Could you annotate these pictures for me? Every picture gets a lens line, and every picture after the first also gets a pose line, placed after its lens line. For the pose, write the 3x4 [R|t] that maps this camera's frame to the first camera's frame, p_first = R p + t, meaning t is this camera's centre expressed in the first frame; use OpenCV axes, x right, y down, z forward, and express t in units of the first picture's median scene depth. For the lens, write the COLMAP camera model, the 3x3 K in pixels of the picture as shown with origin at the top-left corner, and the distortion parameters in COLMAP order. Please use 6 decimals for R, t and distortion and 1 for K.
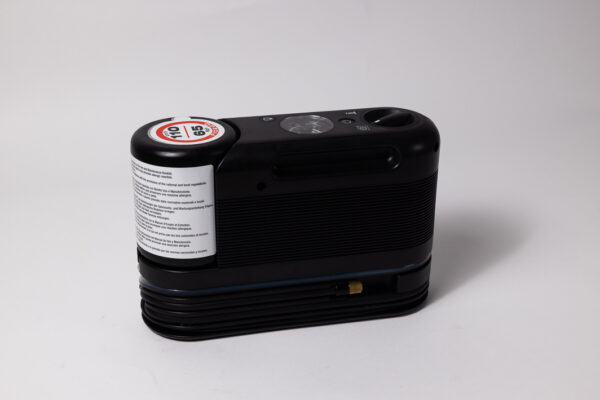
lens RADIAL K [[994.8, 0, 303.7], [0, 994.8, 201.6], [0, 0, 1]] dist [0.016107, 0.000000]
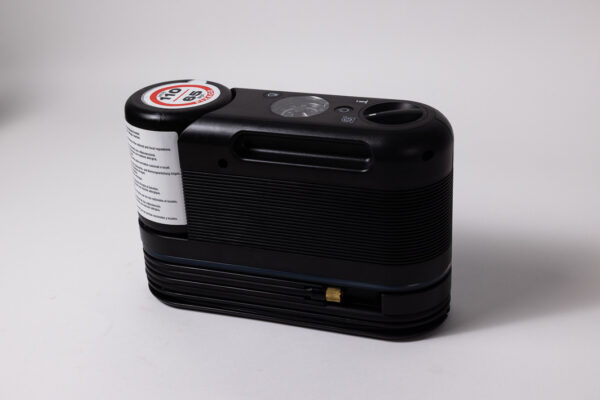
lens RADIAL K [[994.8, 0, 300.8], [0, 994.8, 198.3], [0, 0, 1]] dist [0.016107, 0.000000]
pose [[0.838961, 0.192548, -0.508989, 0.498312], [-0.173054, 0.981157, 0.085925, -0.075579], [0.515943, 0.015994, 0.856474, 0.229624]]
